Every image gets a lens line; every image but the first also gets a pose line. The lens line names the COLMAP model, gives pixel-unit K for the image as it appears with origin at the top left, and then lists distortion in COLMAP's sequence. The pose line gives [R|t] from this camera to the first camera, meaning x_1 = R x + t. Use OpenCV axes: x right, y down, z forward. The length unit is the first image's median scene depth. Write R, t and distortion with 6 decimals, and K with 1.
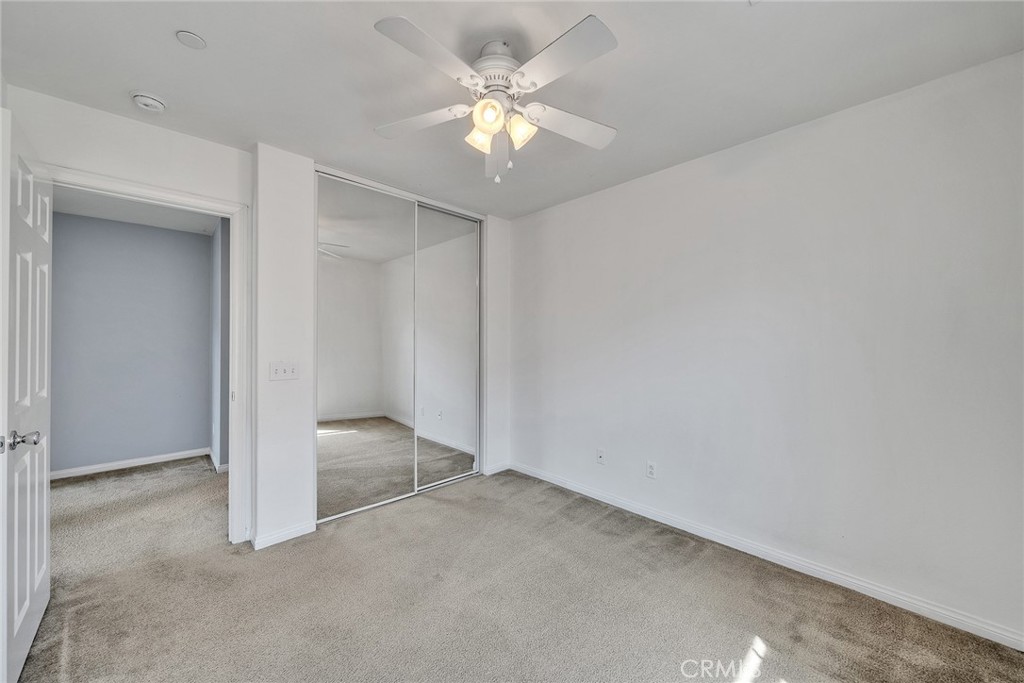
lens RADIAL K [[372.1, 0, 505.6], [0, 372.1, 340.5], [0, 0, 1]] dist [-0.000138, -0.000039]
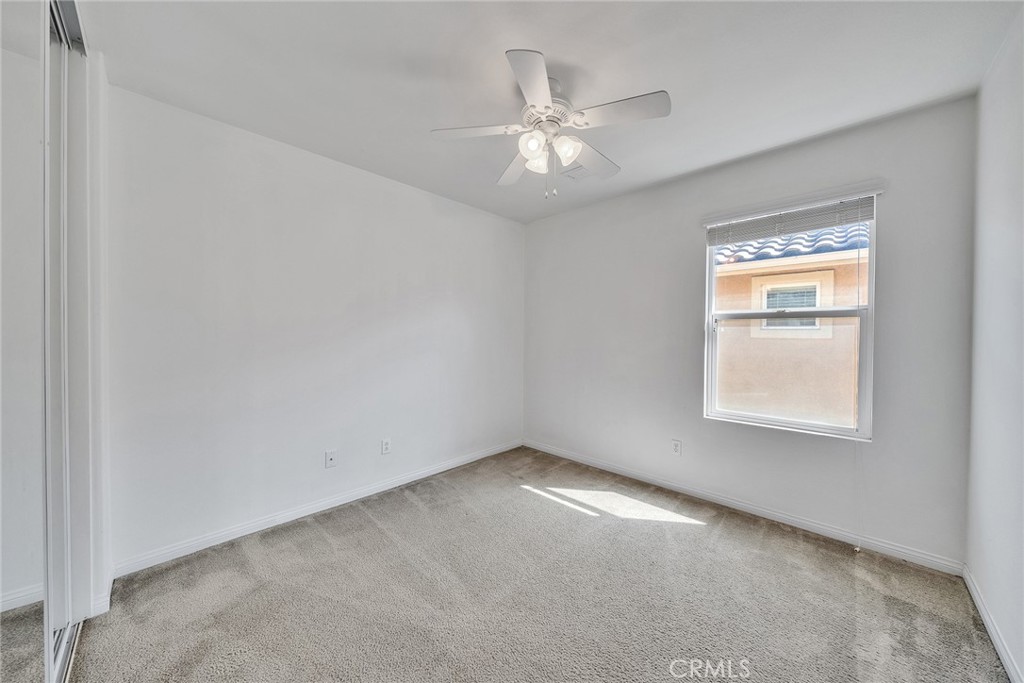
lens RADIAL K [[372.1, 0, 505.6], [0, 372.1, 340.5], [0, 0, 1]] dist [-0.000138, -0.000039]
pose [[-0.056172, -0.022982, 0.998157, -0.758496], [-0.013901, 0.999656, 0.022234, 0.004891], [-0.998324, -0.012626, -0.056472, 0.747327]]
